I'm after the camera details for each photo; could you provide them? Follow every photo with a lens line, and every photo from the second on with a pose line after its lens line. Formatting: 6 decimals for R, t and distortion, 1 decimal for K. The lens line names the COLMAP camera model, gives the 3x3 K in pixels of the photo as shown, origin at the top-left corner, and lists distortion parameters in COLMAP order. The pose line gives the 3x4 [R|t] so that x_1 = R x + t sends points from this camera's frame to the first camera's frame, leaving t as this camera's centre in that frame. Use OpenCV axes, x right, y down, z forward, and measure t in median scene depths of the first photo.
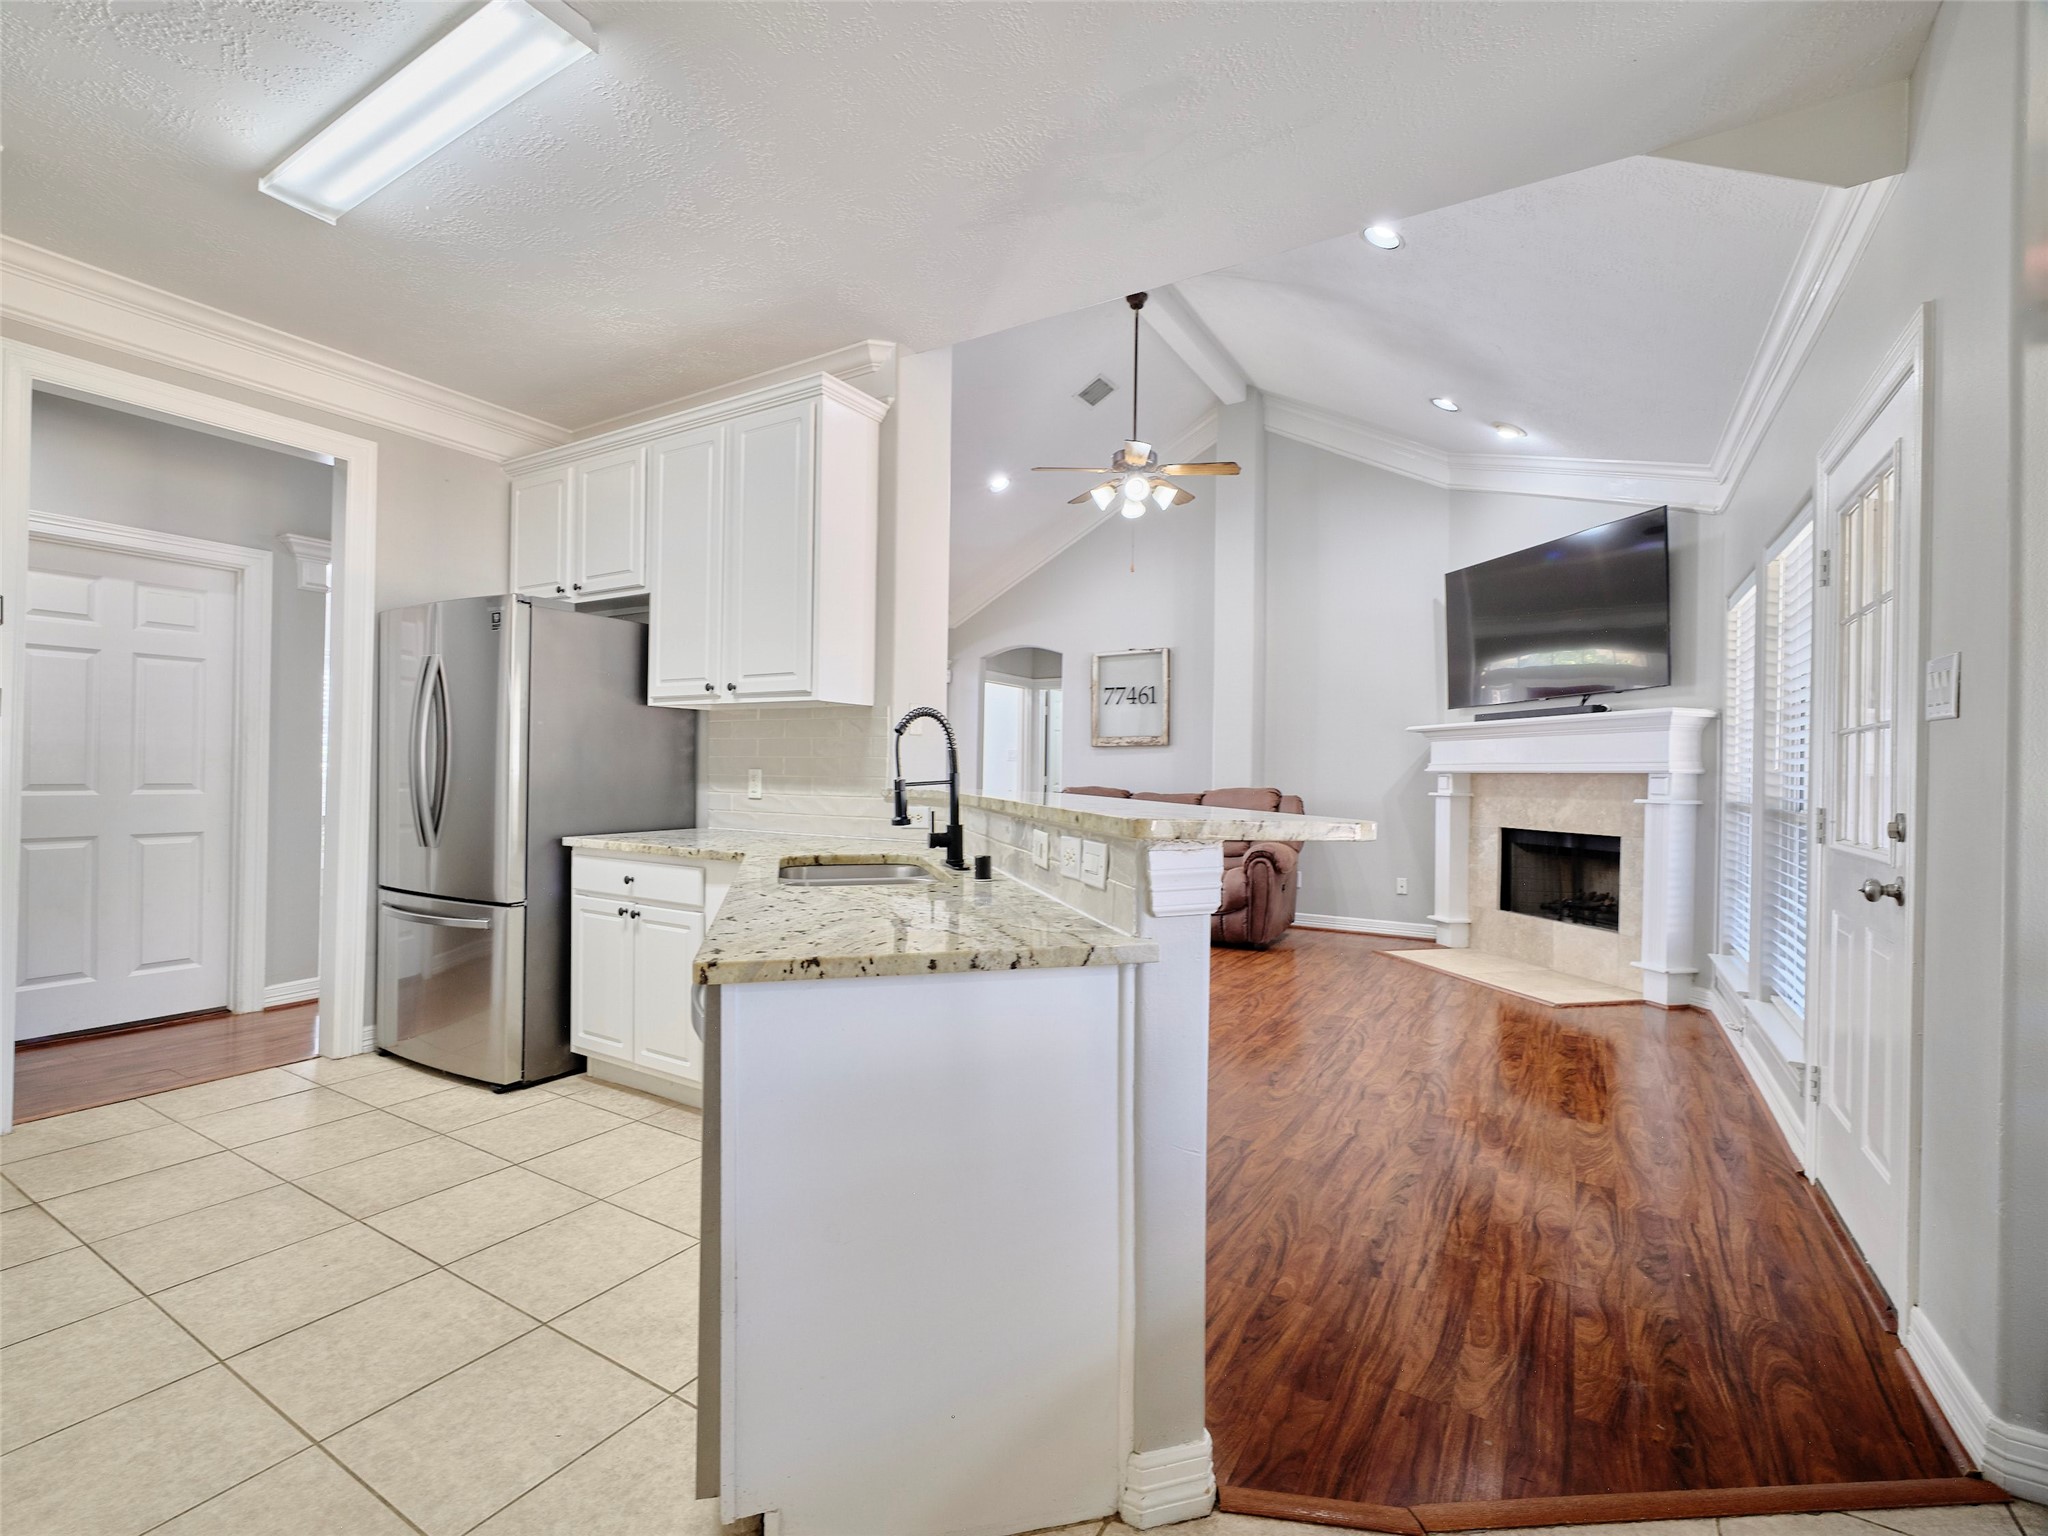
lens RADIAL K [[923.0, 0, 1016.2], [0, 923.0, 772.3], [0, 0, 1]] dist [-0.002124, 0.000407]
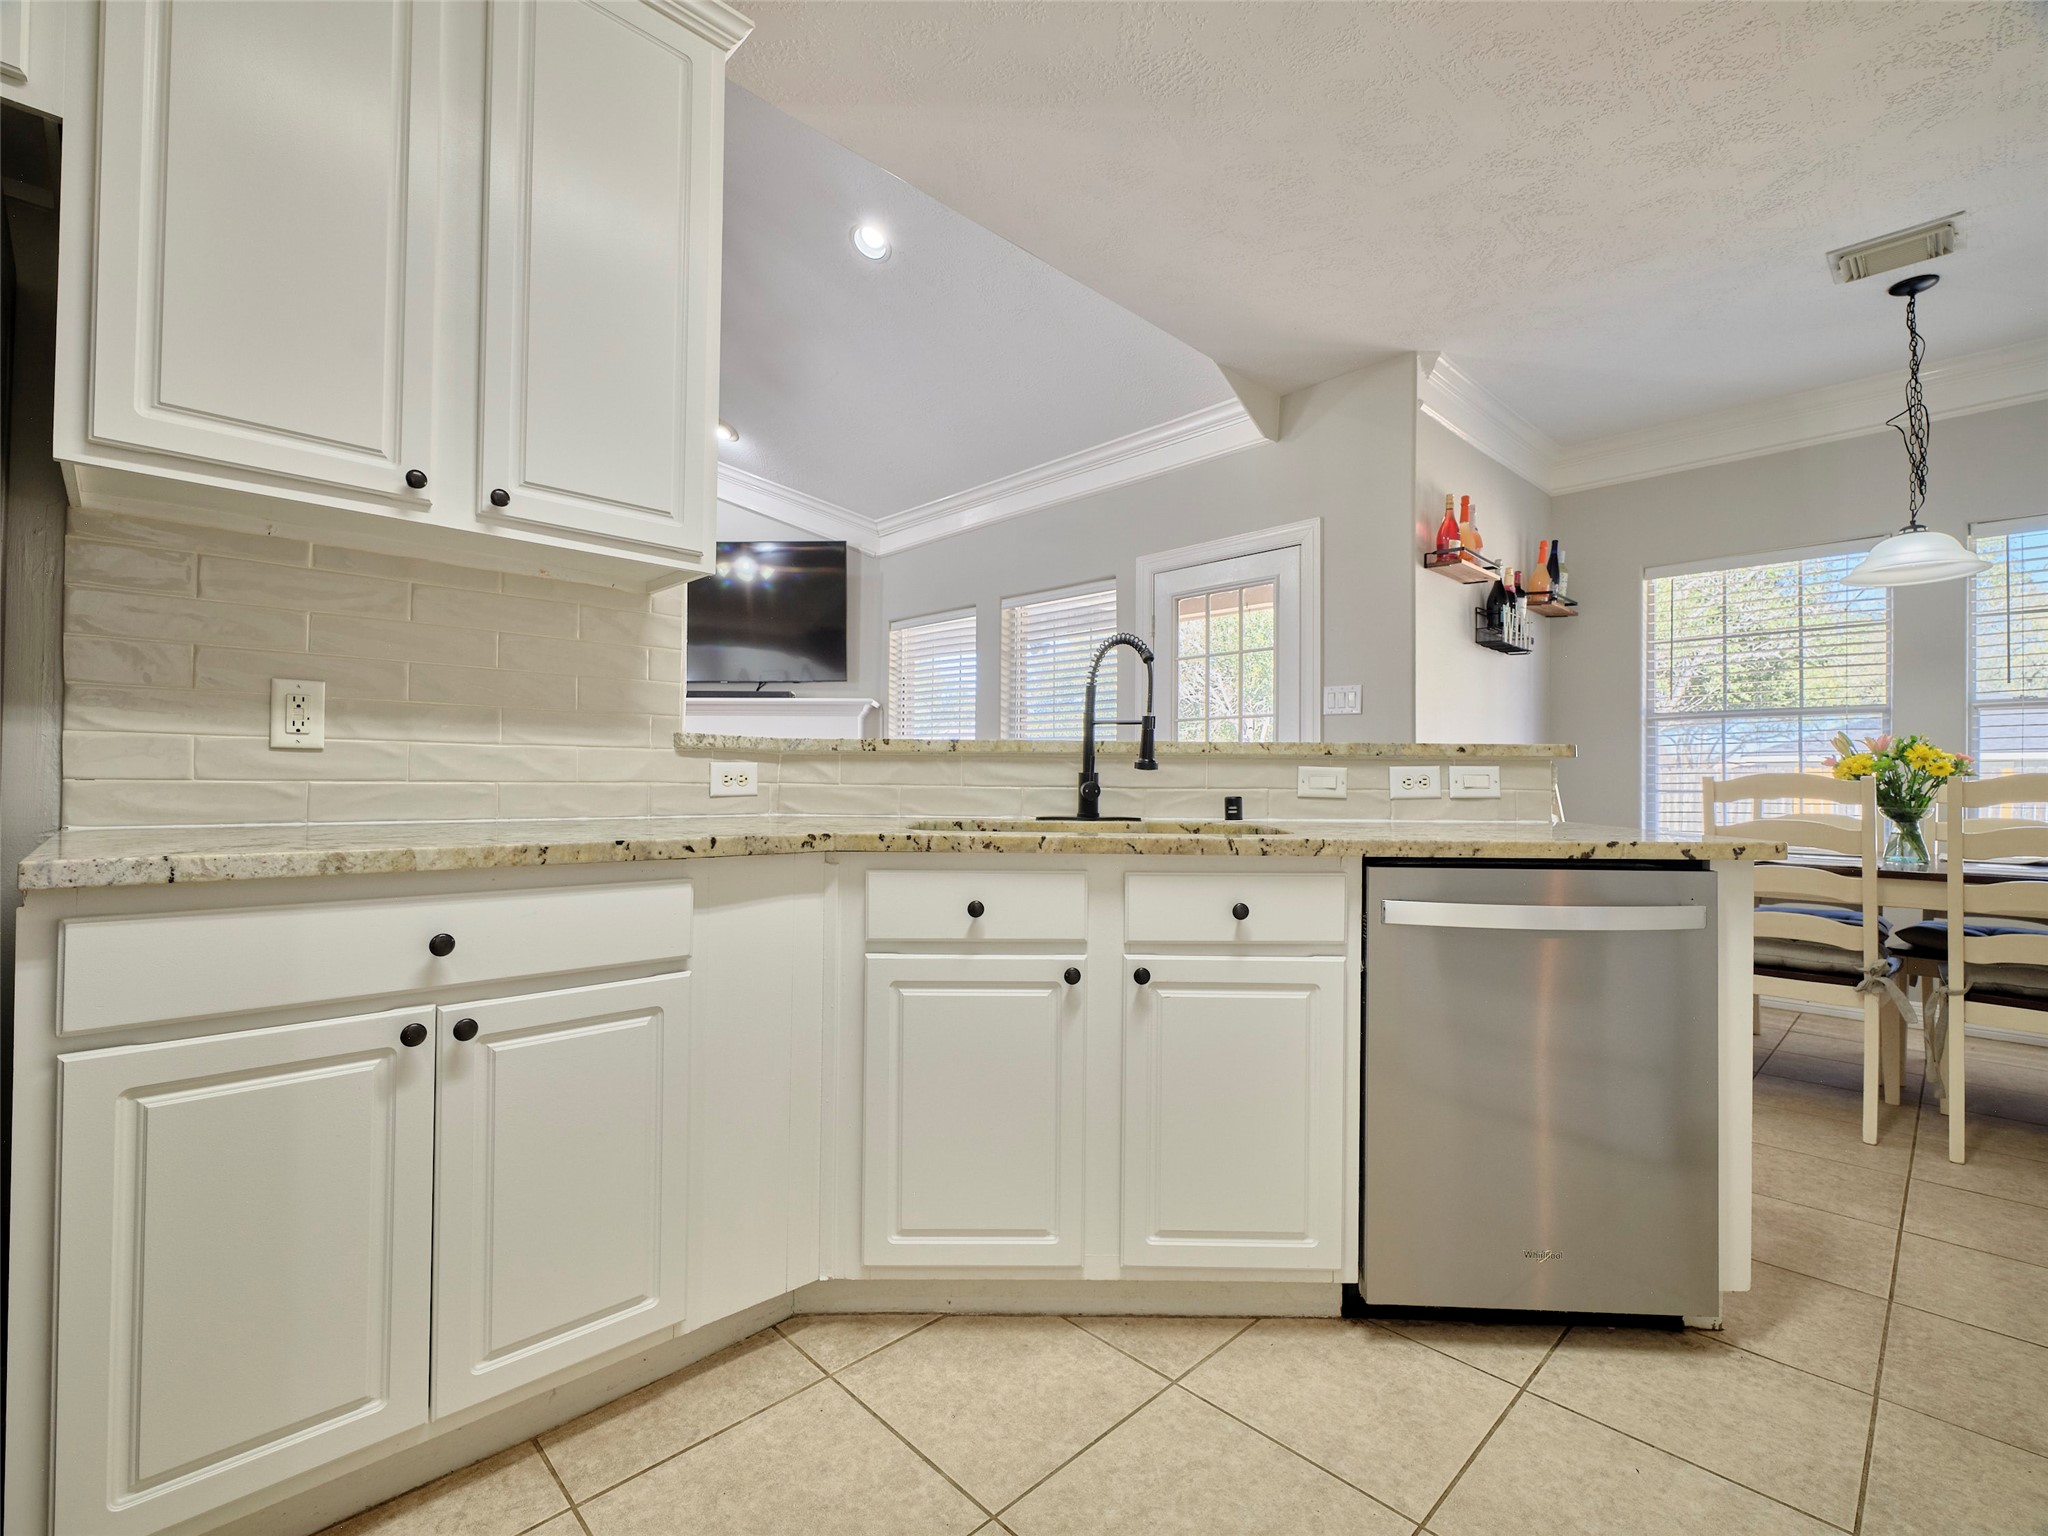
lens RADIAL K [[923.0, 0, 1011.7], [0, 923.0, 770.0], [0, 0, 1]] dist [-0.002124, 0.000407]
pose [[0.249486, 0.001171, 0.968378, -0.750007], [-0.004045, 0.999992, -0.000167, 0.045015], [-0.968370, -0.003876, 0.249489, 0.695493]]
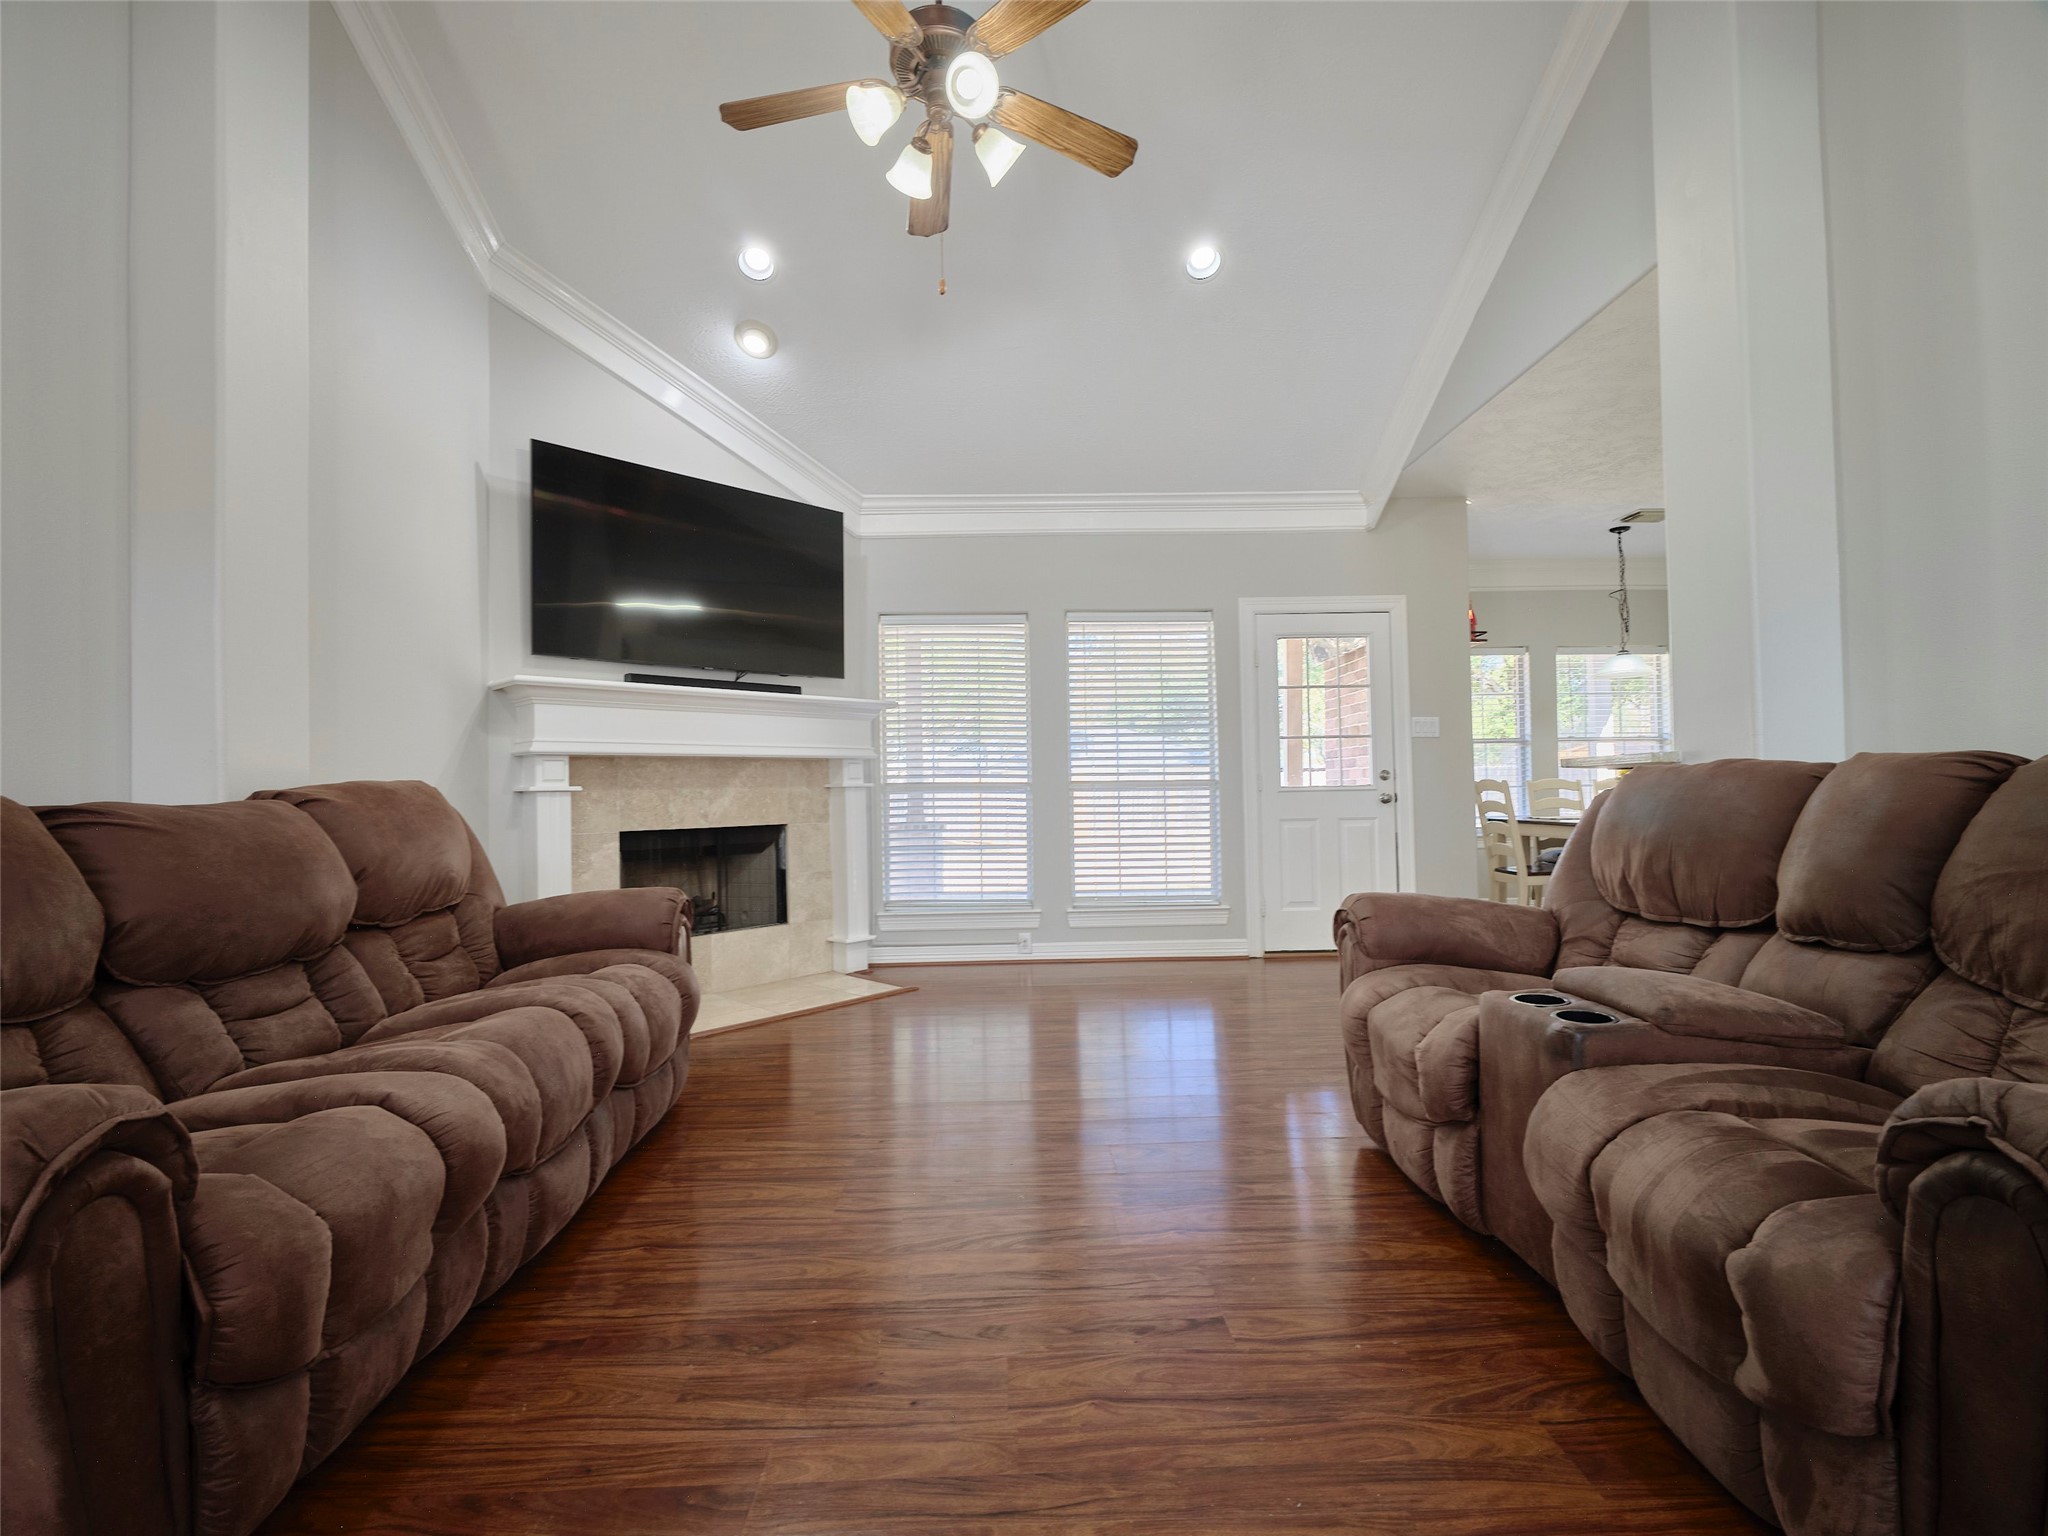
lens RADIAL K [[923.0, 0, 1027.9], [0, 923.0, 768.8], [0, 0, 1]] dist [-0.002124, 0.000407]
pose [[-0.538833, 0.014849, 0.842282, -0.503384], [0.007909, 0.999890, -0.012568, 0.042355], [-0.842375, -0.000111, -0.538891, 2.160421]]
